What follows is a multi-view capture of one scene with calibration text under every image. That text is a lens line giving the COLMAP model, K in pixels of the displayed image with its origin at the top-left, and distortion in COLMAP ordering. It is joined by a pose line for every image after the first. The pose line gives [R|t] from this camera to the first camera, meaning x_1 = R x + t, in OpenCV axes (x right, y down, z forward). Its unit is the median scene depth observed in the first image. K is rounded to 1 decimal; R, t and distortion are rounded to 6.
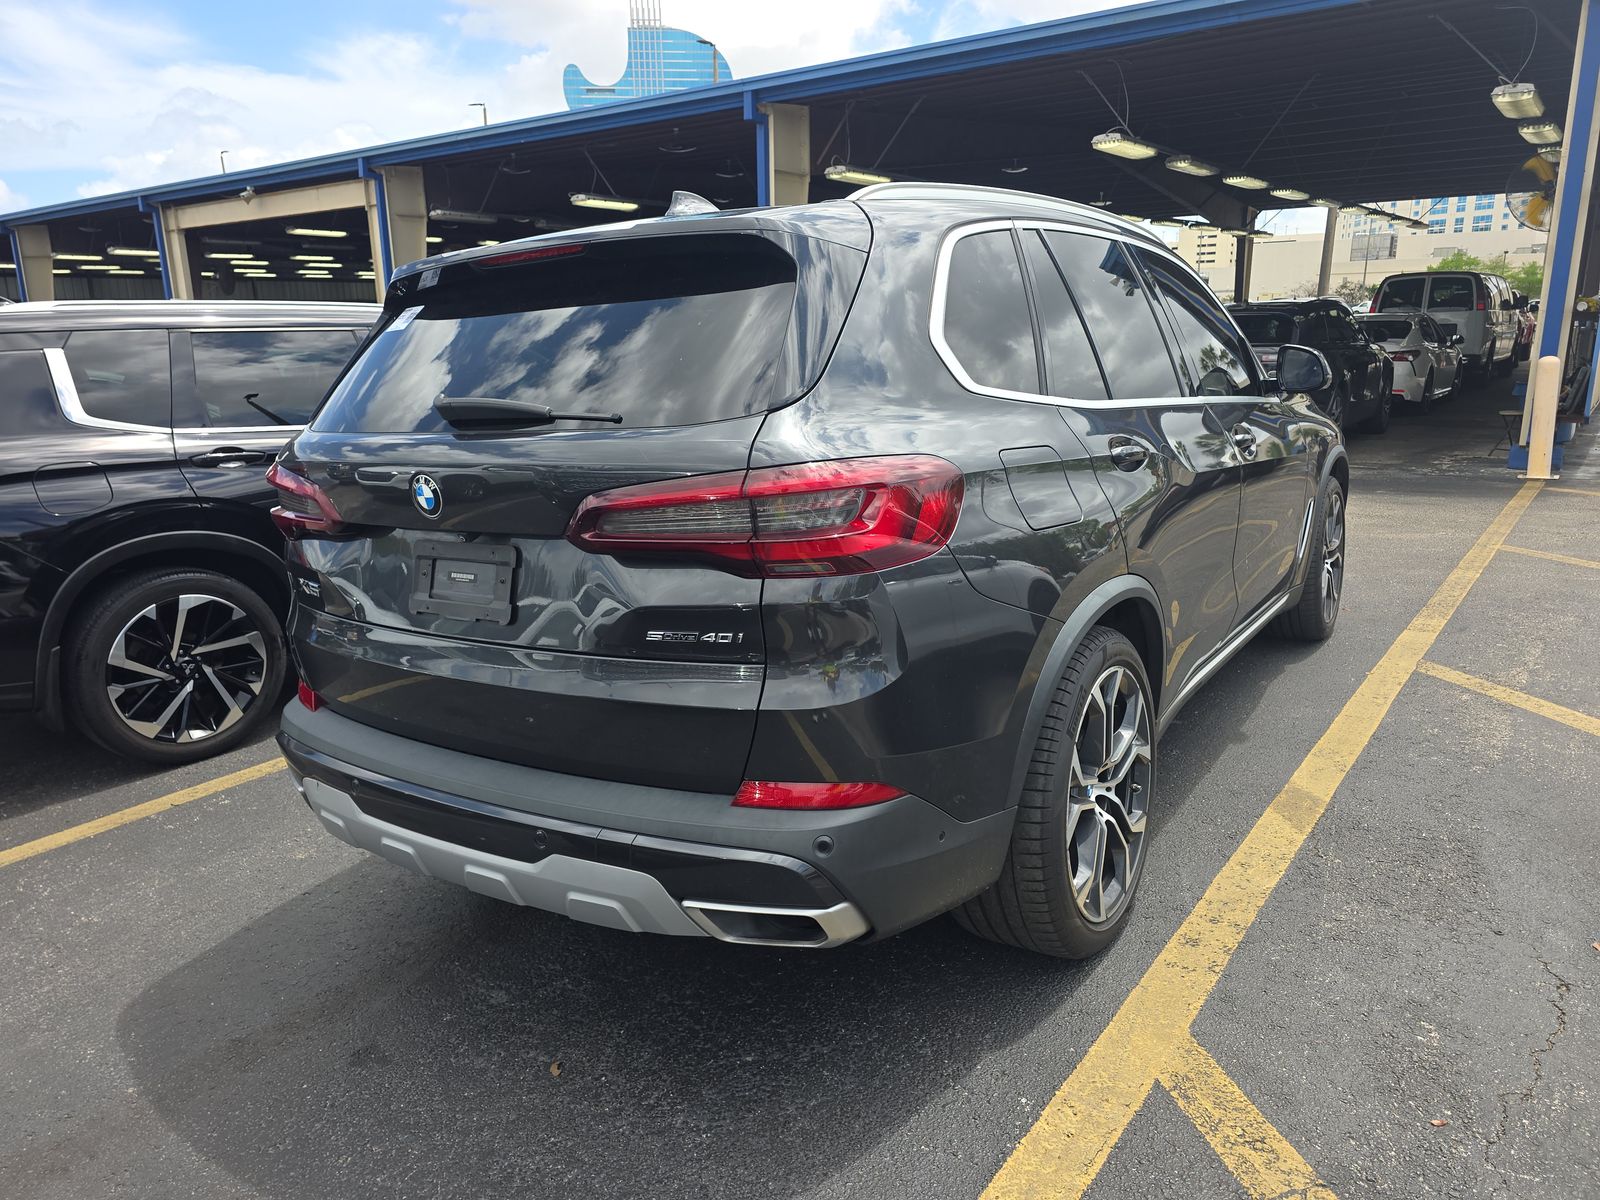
lens RADIAL K [[1078.1, 0, 800.0], [0, 1078.1, 600.0], [0, 0, 1]] dist [0.071272, -0.084470]
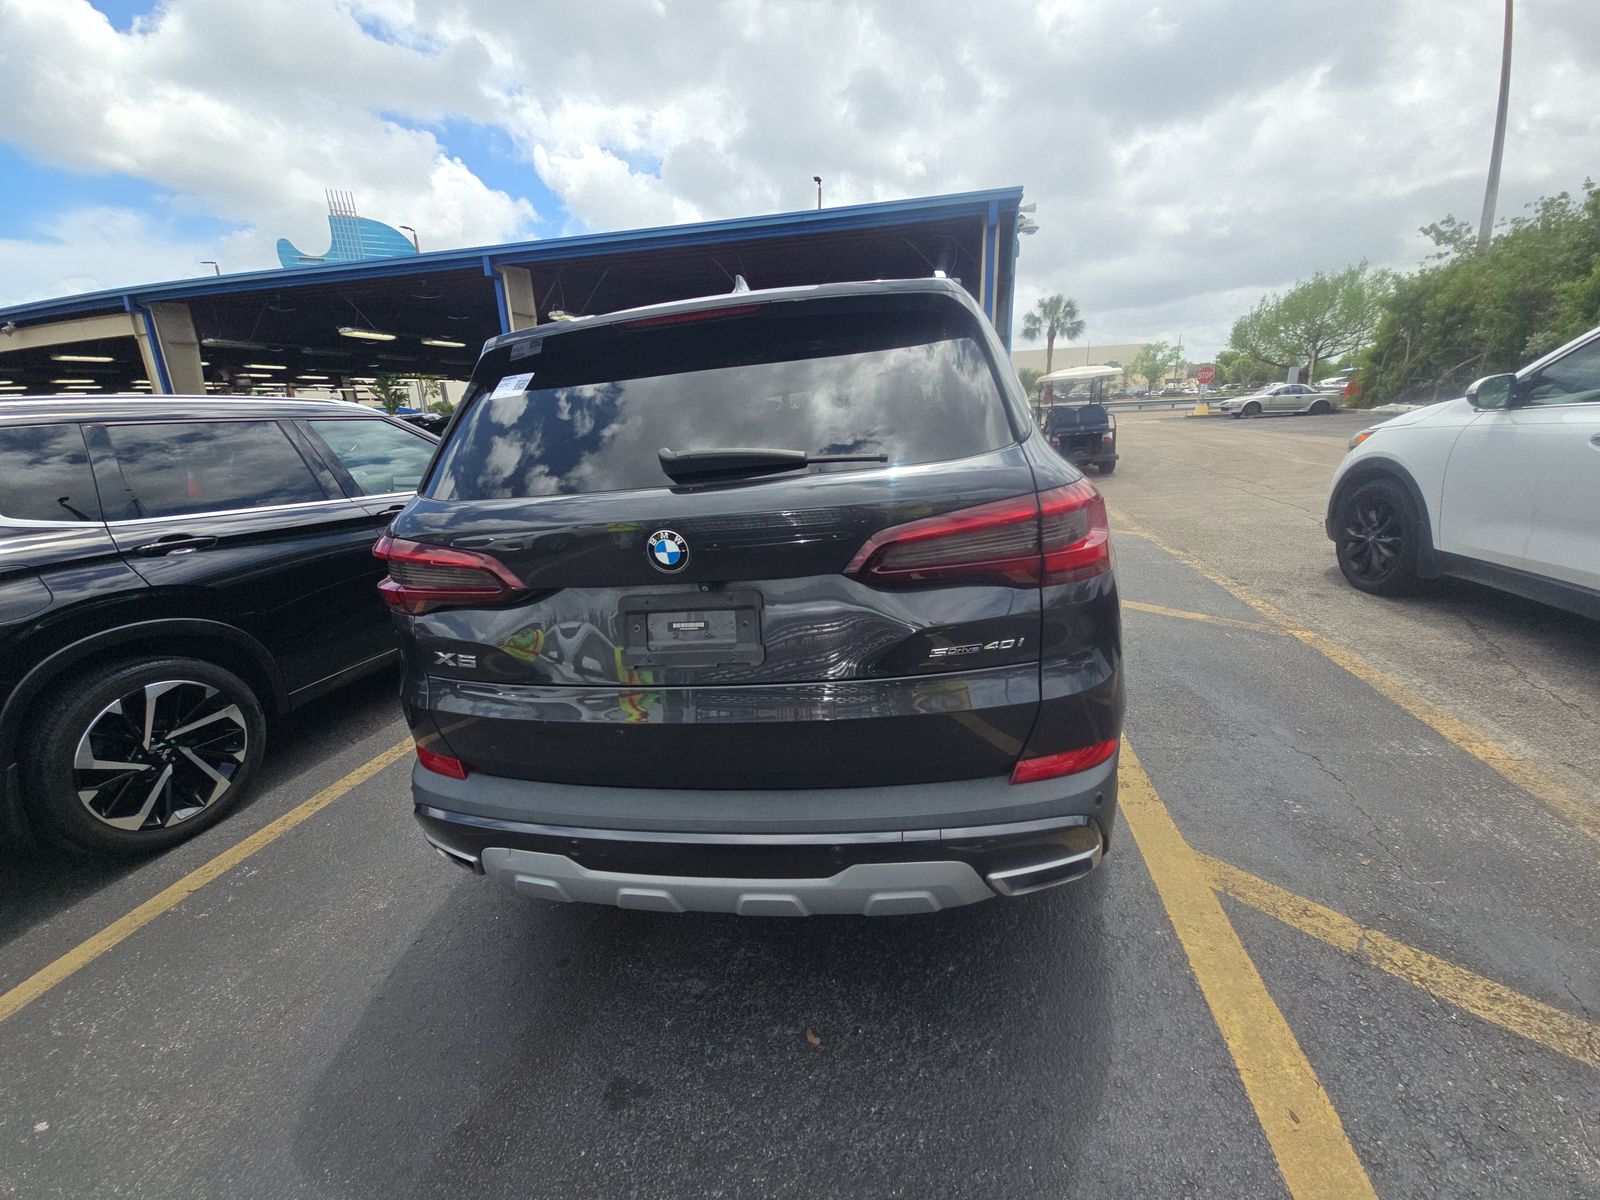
lens RADIAL K [[646.2, 0, 800.0], [0, 646.2, 600.0], [0, 0, 1]] dist [0.012486, -0.009157]
pose [[0.908149, -0.139432, 0.394745, -0.242141], [0.130337, 0.990213, 0.049910, -0.033336], [-0.397841, 0.006124, 0.917434, 0.208020]]
